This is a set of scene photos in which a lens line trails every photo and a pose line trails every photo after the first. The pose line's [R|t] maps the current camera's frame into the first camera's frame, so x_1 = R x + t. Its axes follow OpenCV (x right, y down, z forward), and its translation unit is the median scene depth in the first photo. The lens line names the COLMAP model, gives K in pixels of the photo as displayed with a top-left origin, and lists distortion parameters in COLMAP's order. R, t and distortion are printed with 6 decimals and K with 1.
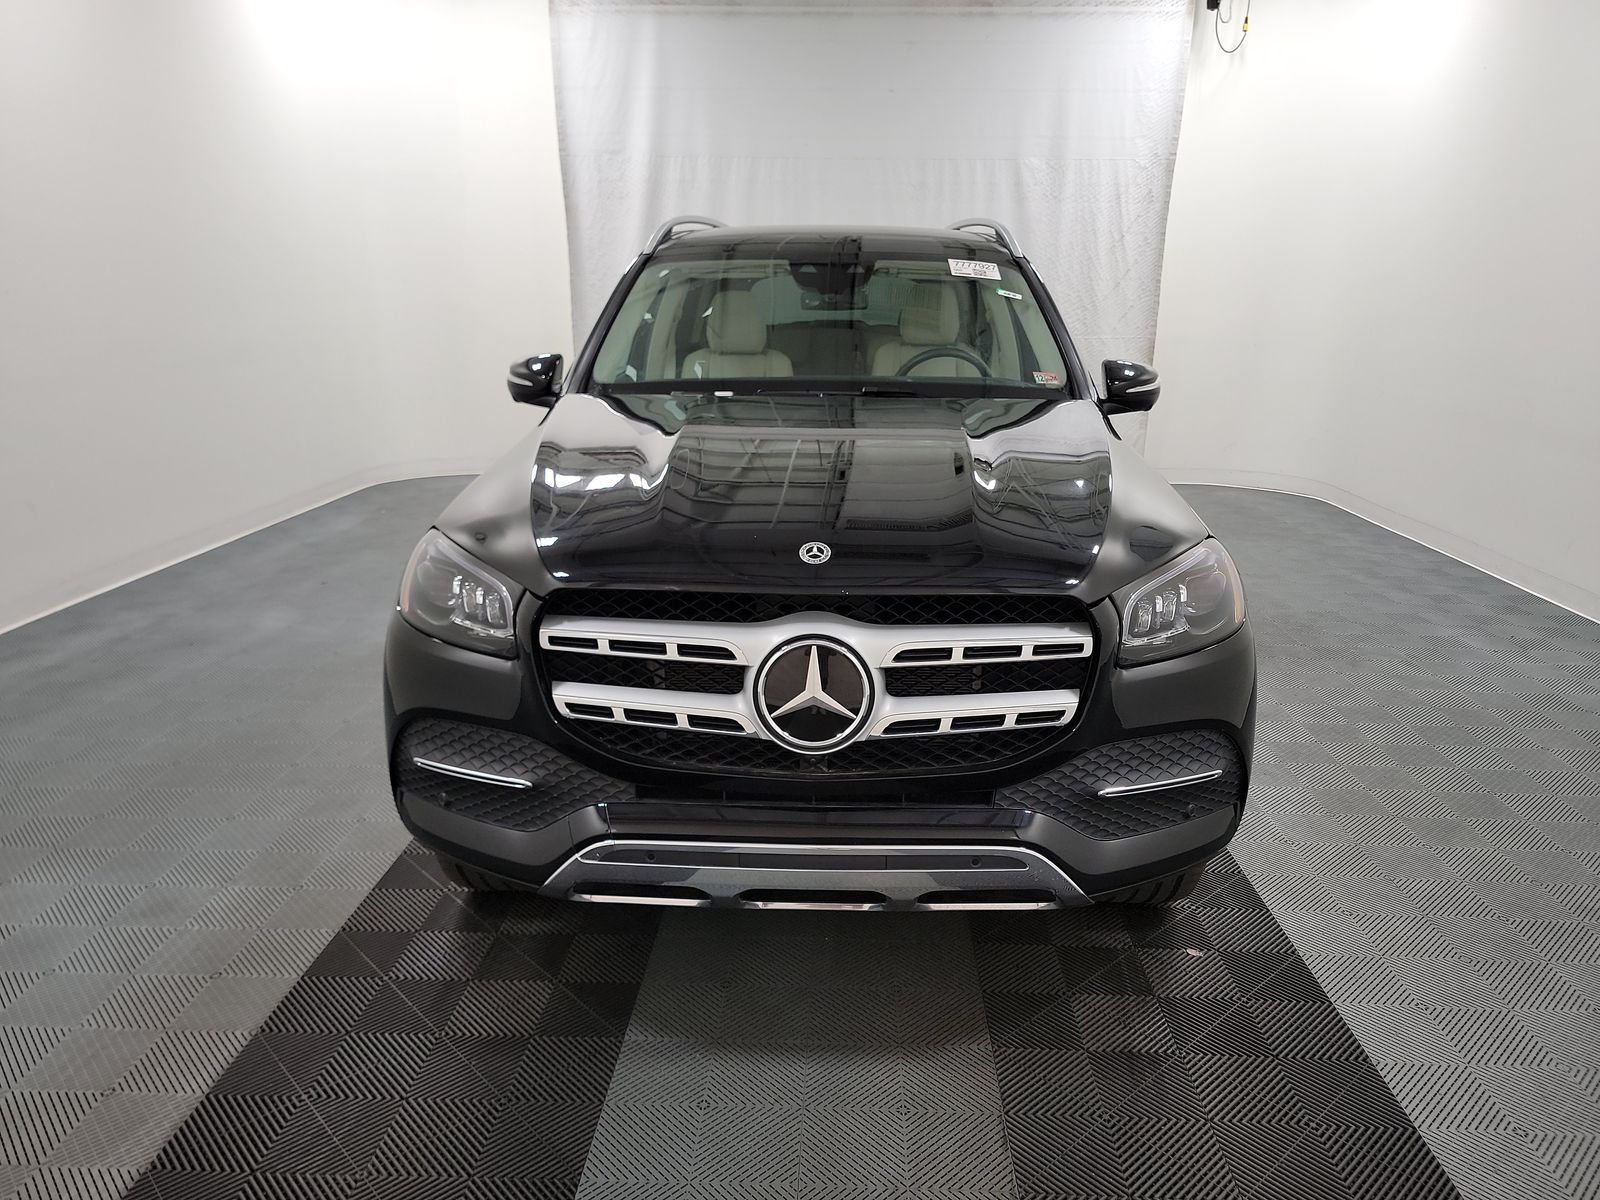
lens RADIAL K [[1139.2, 0, 802.0], [0, 1139.2, 620.7], [0, 0, 1]] dist [0.006771, 0.003574]
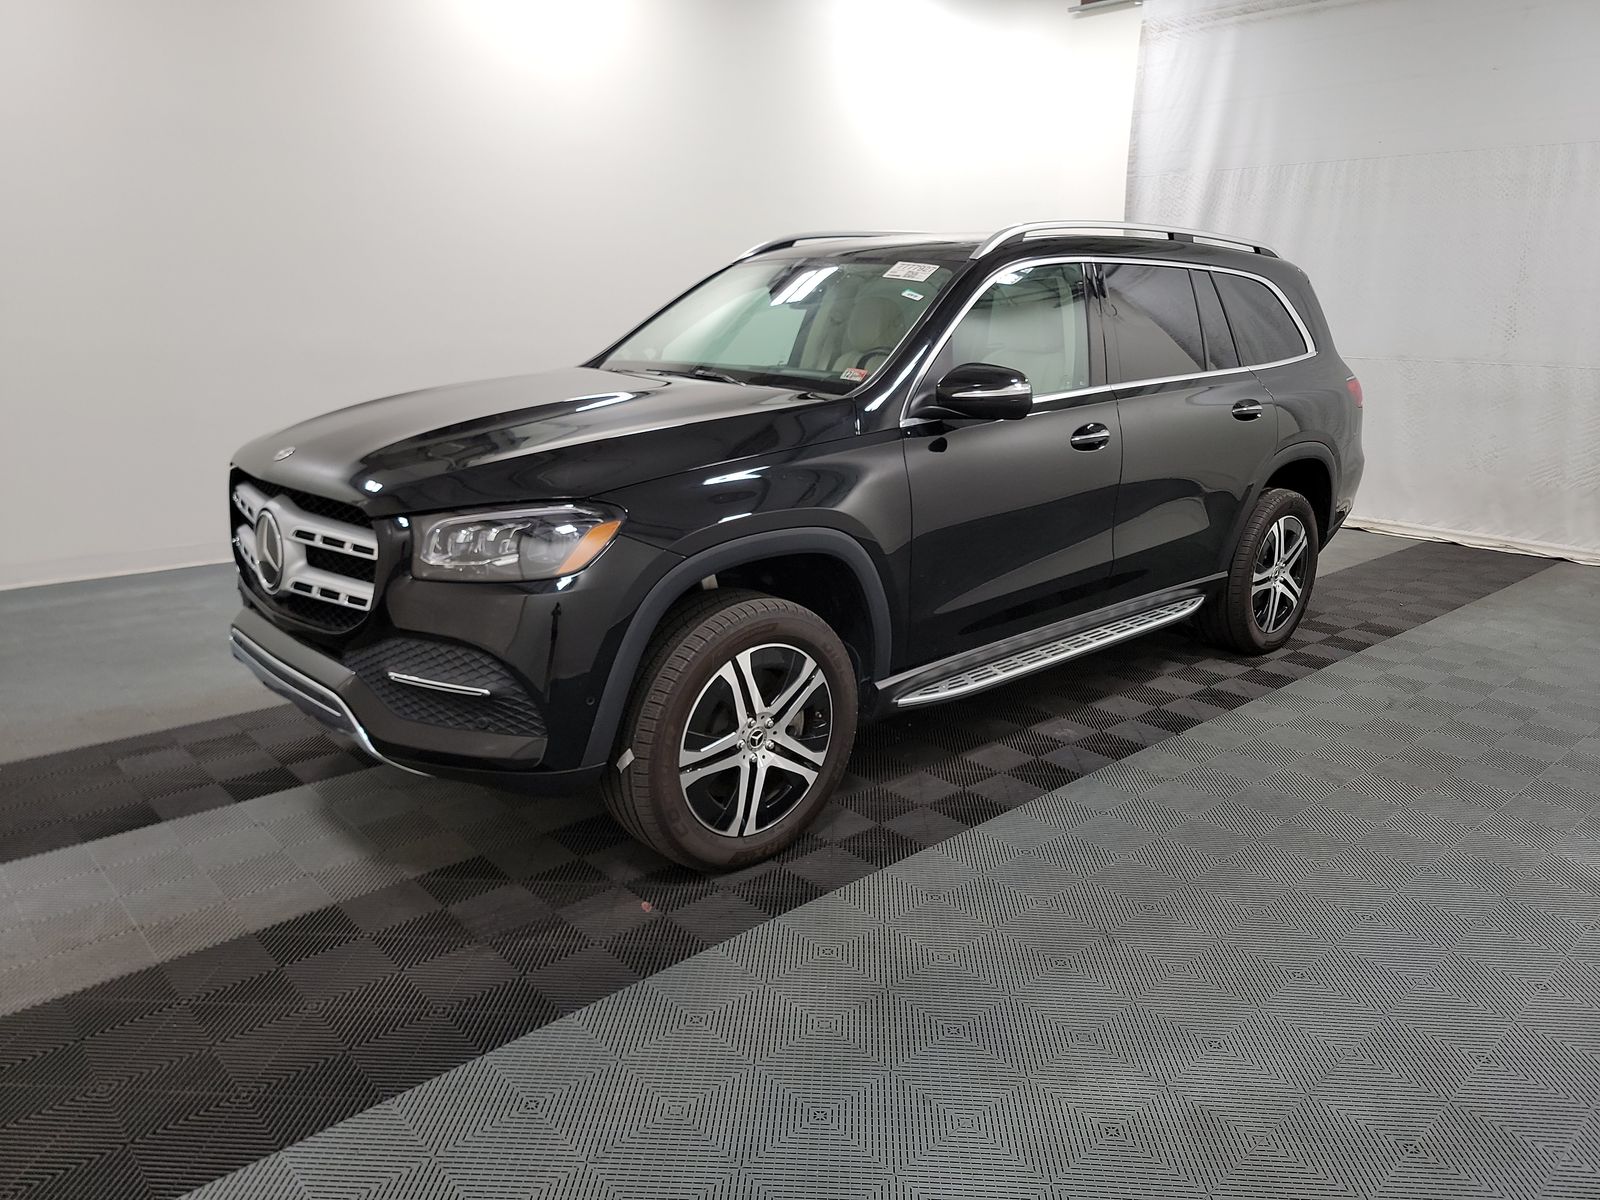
lens RADIAL K [[1112.2, 0, 809.7], [0, 1112.2, 597.4], [0, 0, 1]] dist [0.058925, -0.056817]
pose [[0.701548, 0.183520, -0.688586, 0.360681], [-0.209905, 0.976619, 0.046429, -0.021441], [0.681007, 0.111965, 0.723667, 0.106264]]
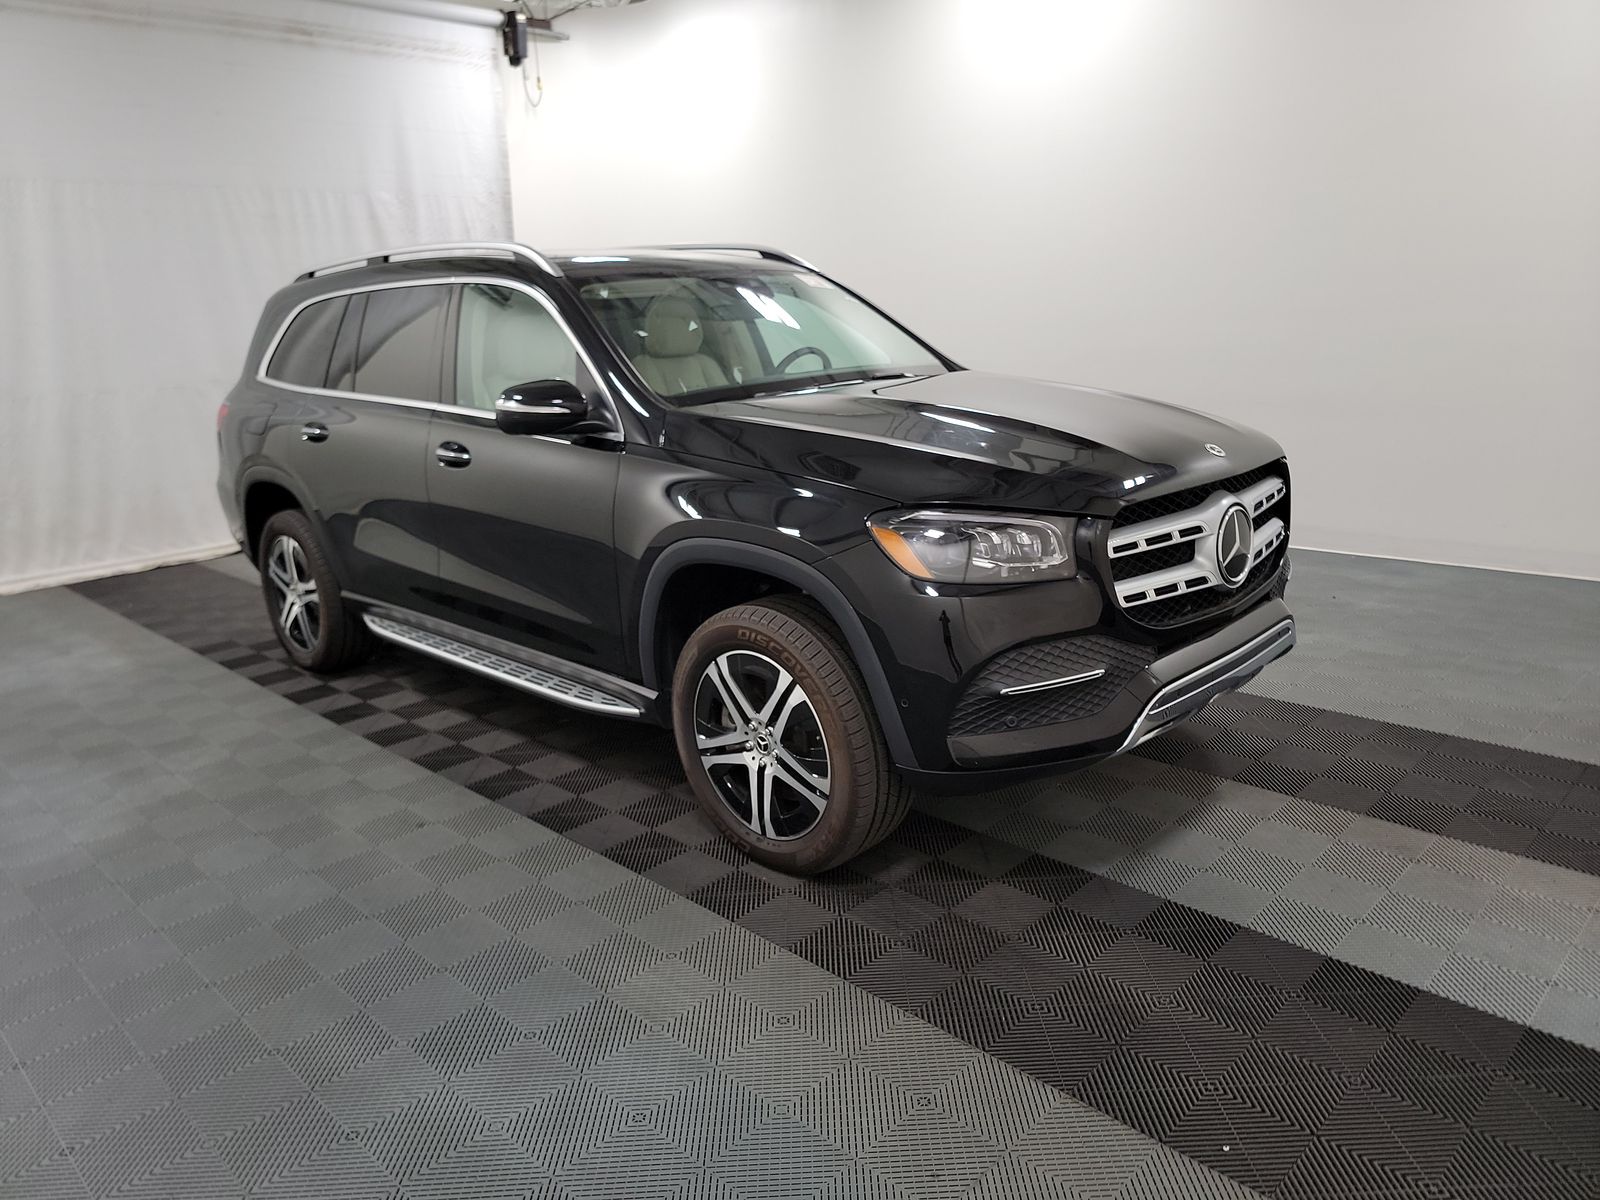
lens RADIAL K [[1112.2, 0, 809.7], [0, 1112.2, 597.4], [0, 0, 1]] dist [0.058925, -0.056817]
pose [[0.674153, -0.223720, 0.703894, -0.337805], [0.257793, 0.964360, 0.059603, -0.023590], [-0.692142, 0.141277, 0.707800, 0.091276]]
